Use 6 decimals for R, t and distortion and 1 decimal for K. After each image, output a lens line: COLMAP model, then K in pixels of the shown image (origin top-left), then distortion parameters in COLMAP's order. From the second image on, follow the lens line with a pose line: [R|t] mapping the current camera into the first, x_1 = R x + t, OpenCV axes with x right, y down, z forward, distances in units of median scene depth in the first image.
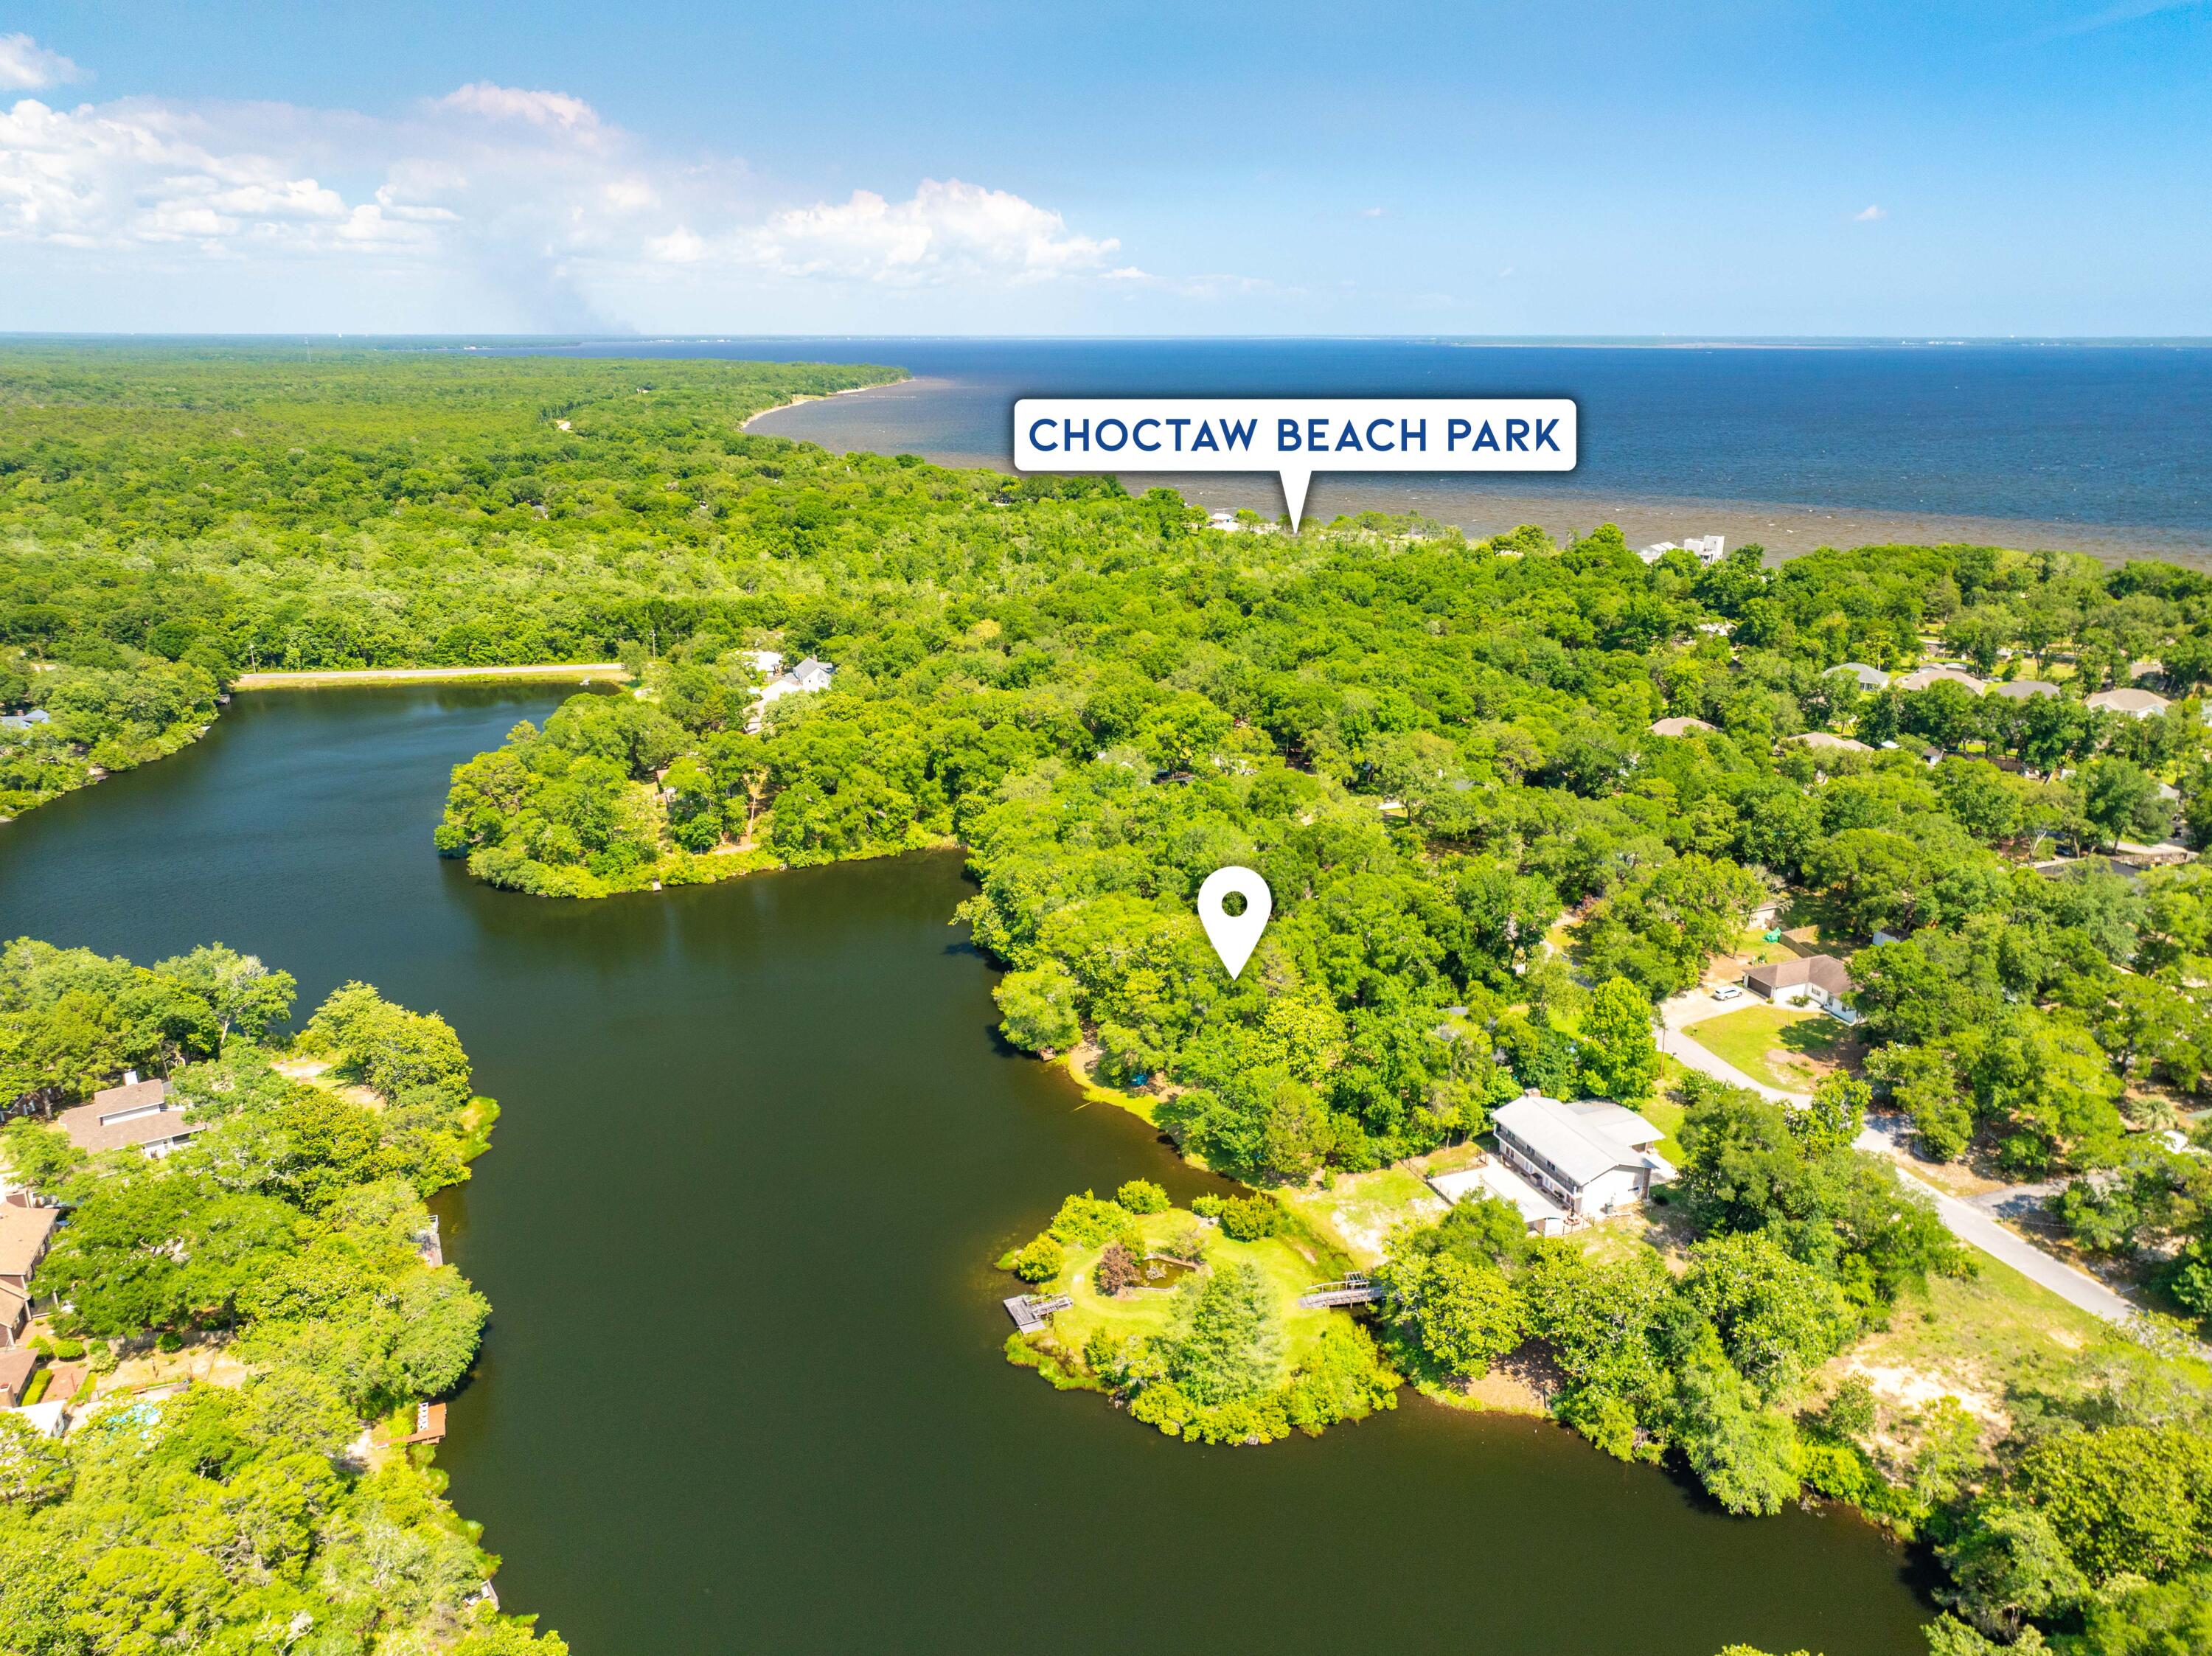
lens RADIAL K [[1543.9, 0, 1111.3], [0, 1543.9, 824.8], [0, 0, 1]] dist [0.008533, -0.008255]
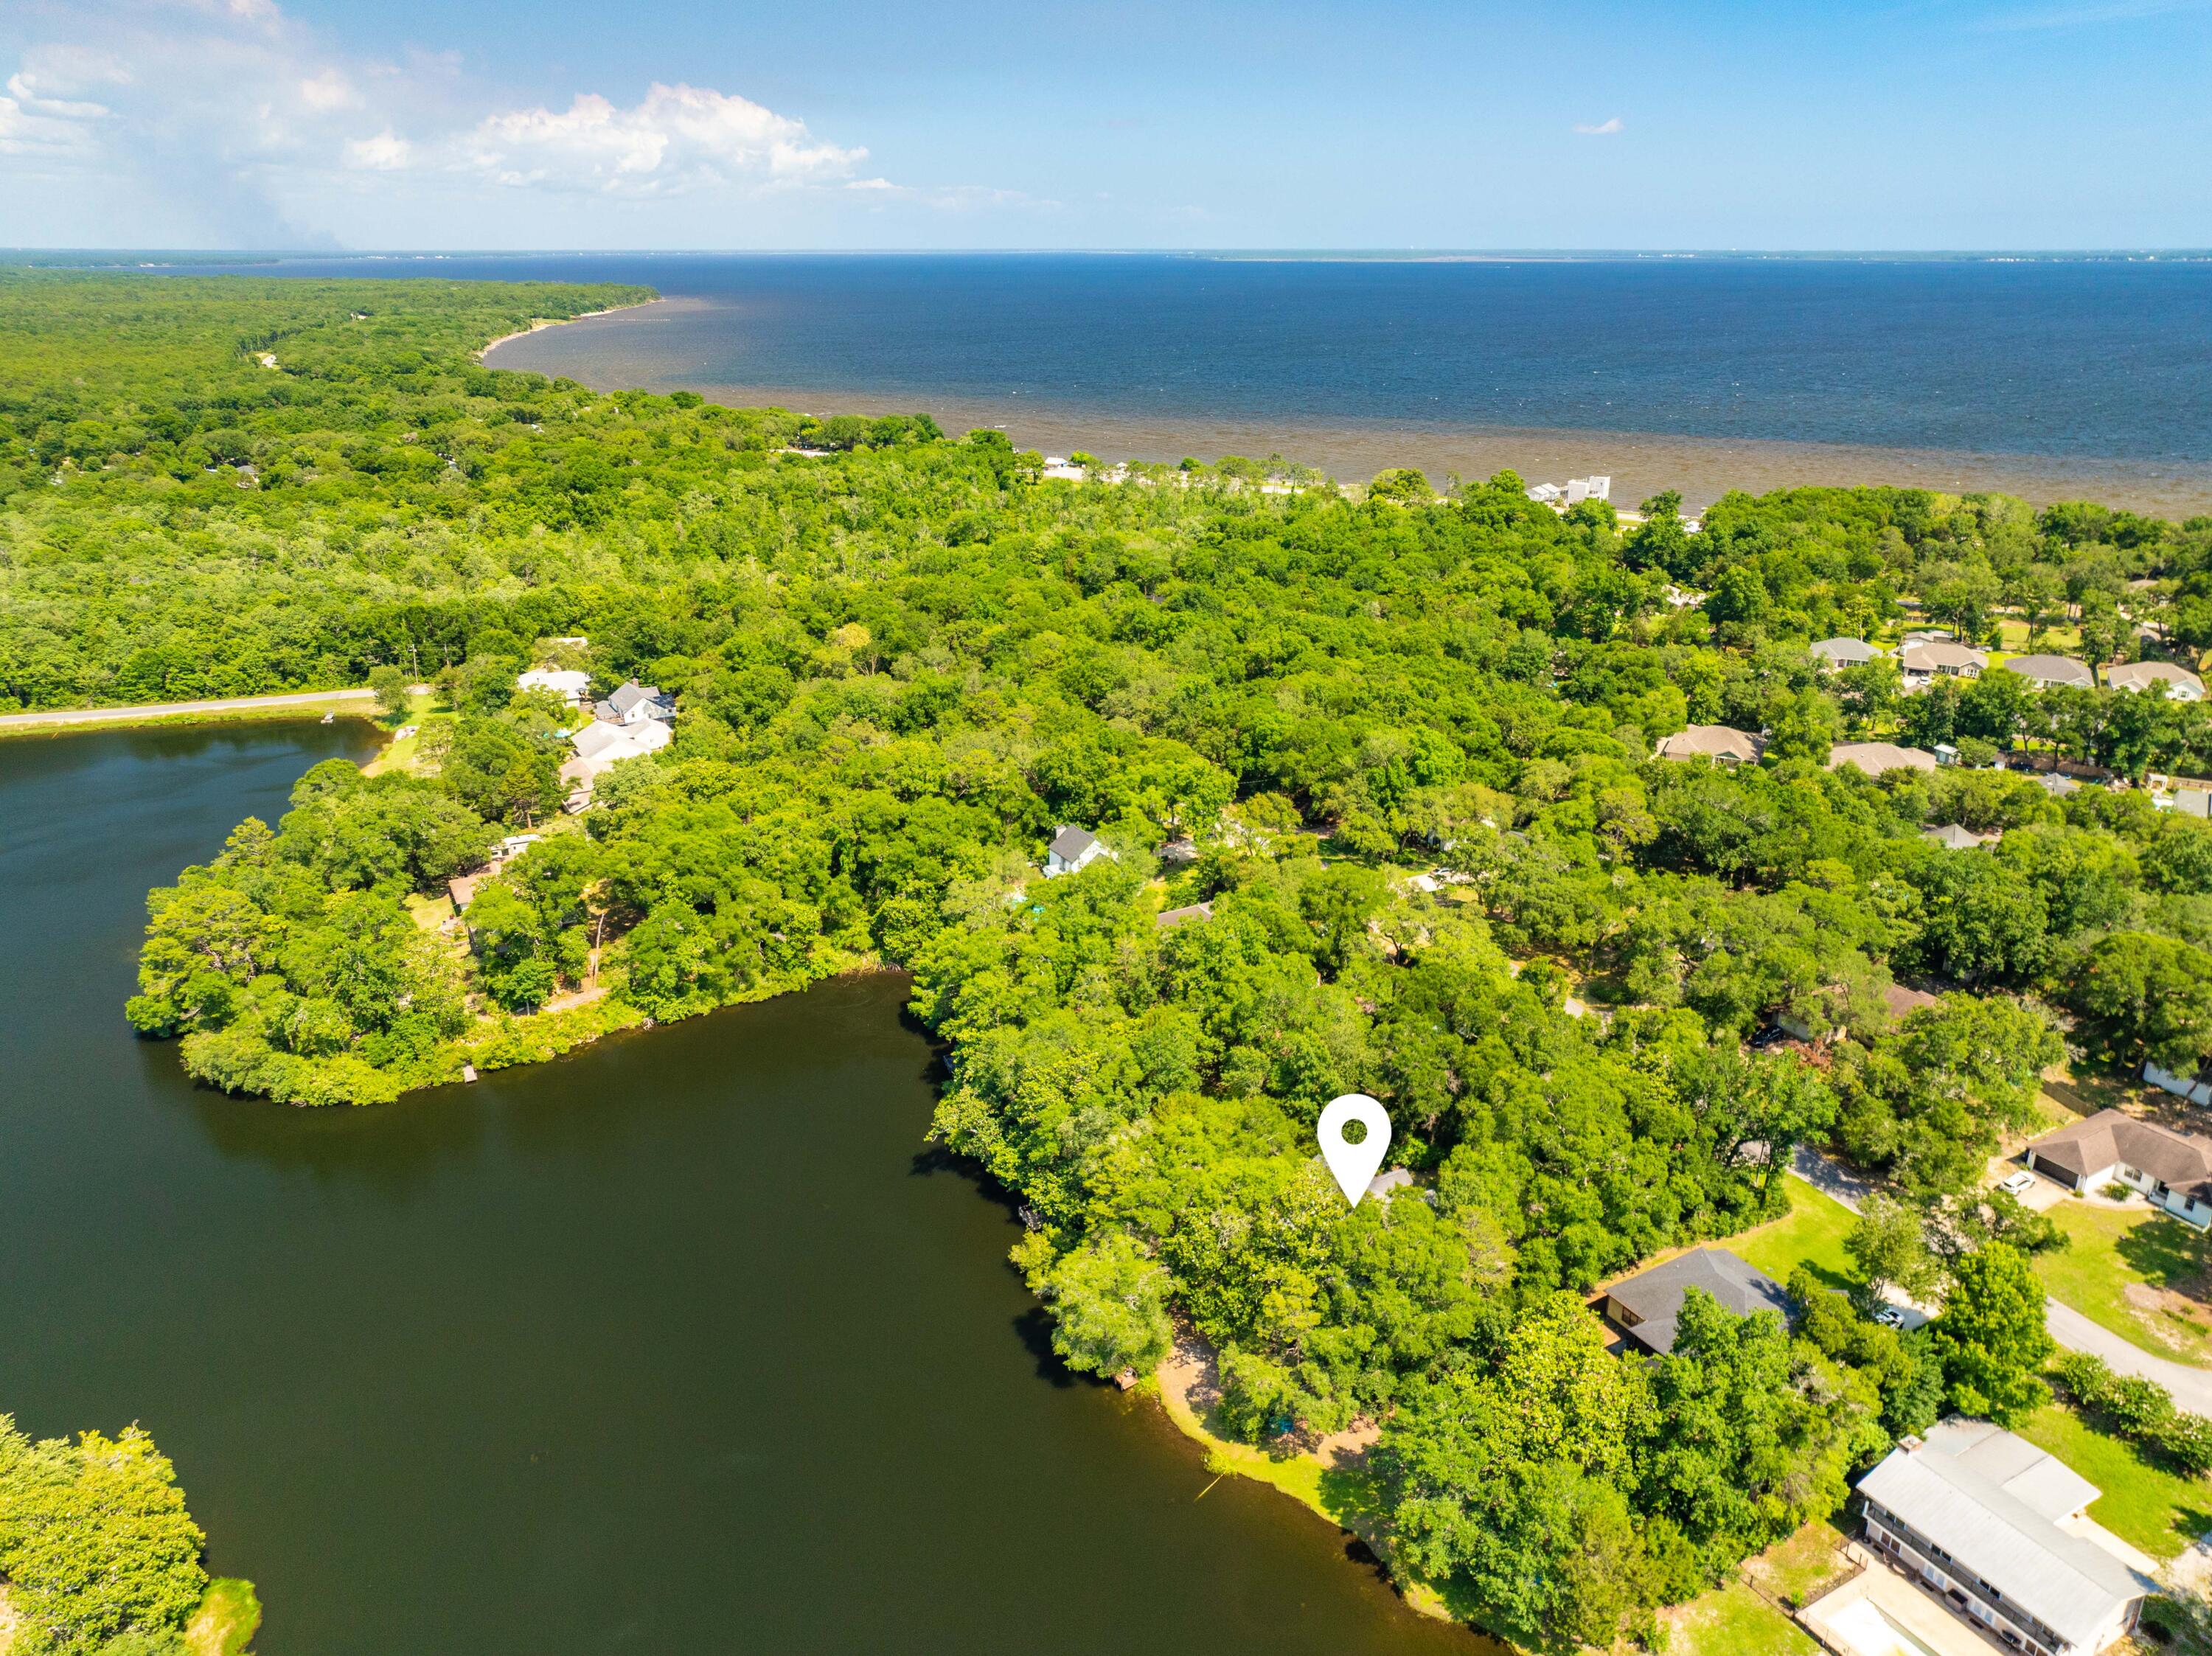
lens RADIAL K [[1548.9, 0, 1110.4], [0, 1548.9, 829.6], [0, 0, 1]] dist [0.003265, -0.001256]
pose [[0.988778, -0.054413, 0.139132, -0.082675], [0.047175, 0.997382, 0.054805, -0.080750], [-0.141750, -0.047627, 0.988756, 0.224407]]
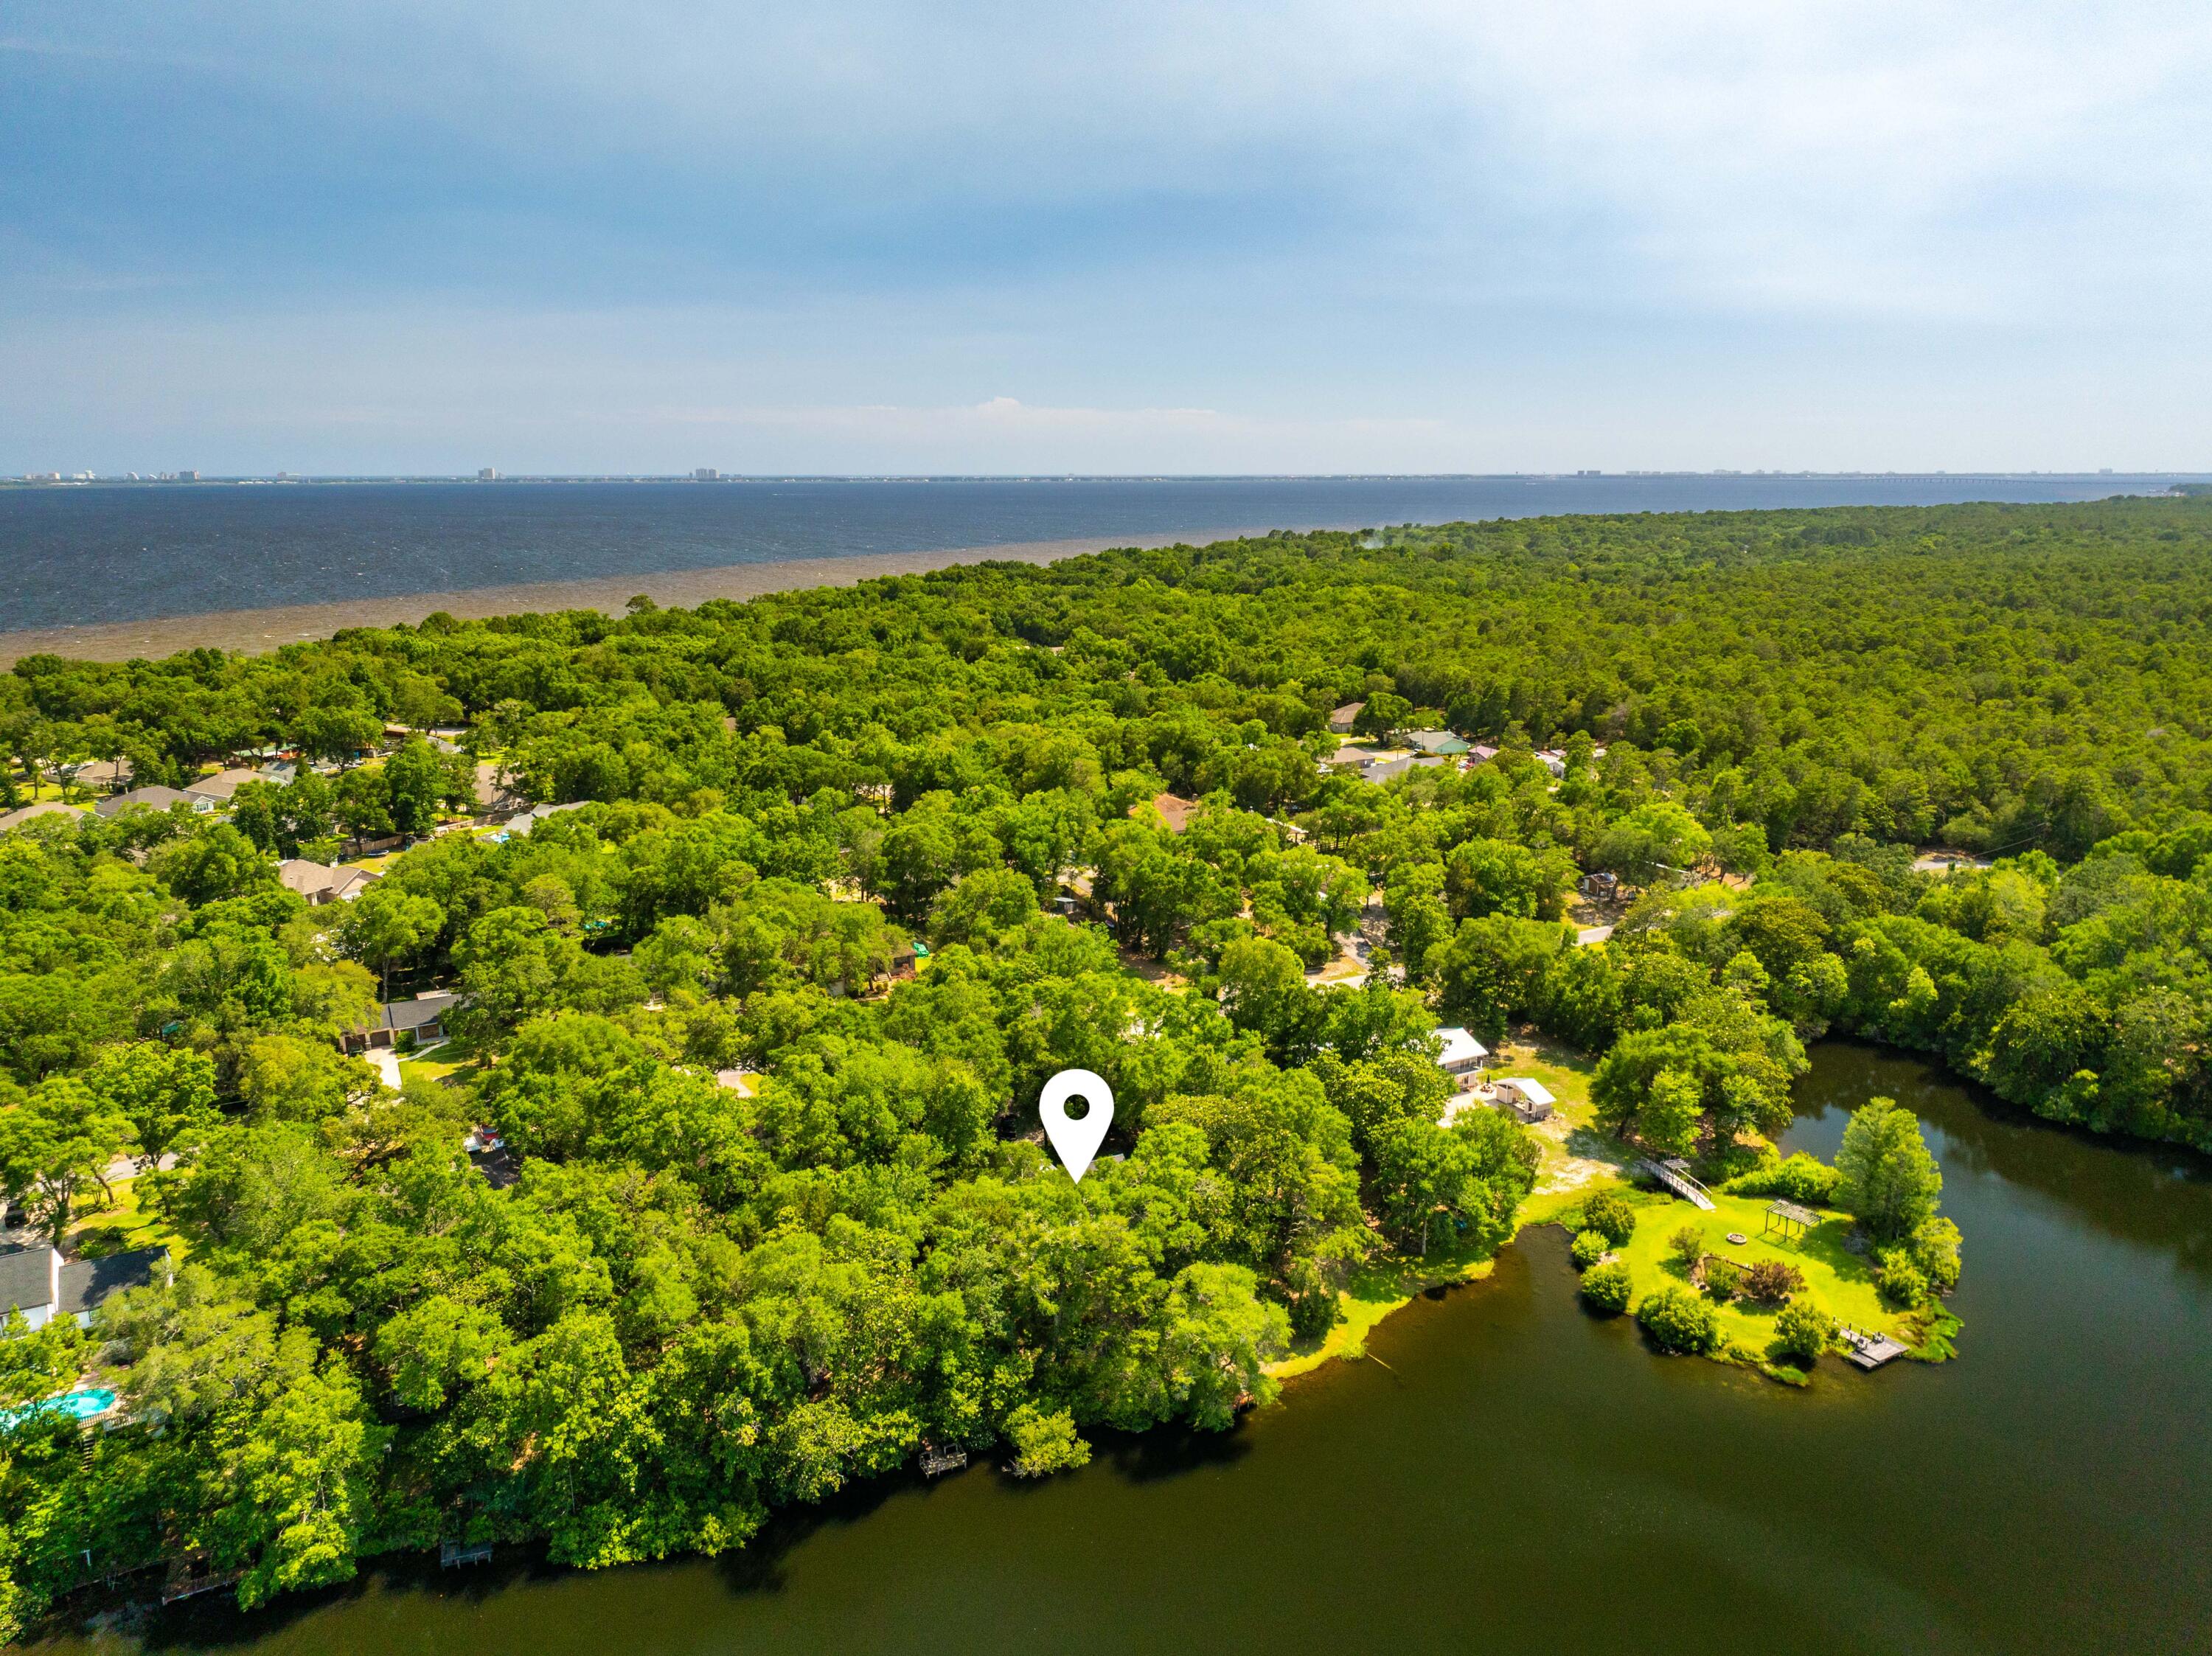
lens RADIAL K [[1559.0, 0, 1109.6], [0, 1559.0, 830.4], [0, 0, 1]] dist [0.006508, -0.003588]
pose [[-0.125128, -0.224033, 0.966515, -0.383827], [0.303302, 0.918897, 0.252262, -0.153704], [-0.944643, 0.324712, -0.047030, 0.649553]]
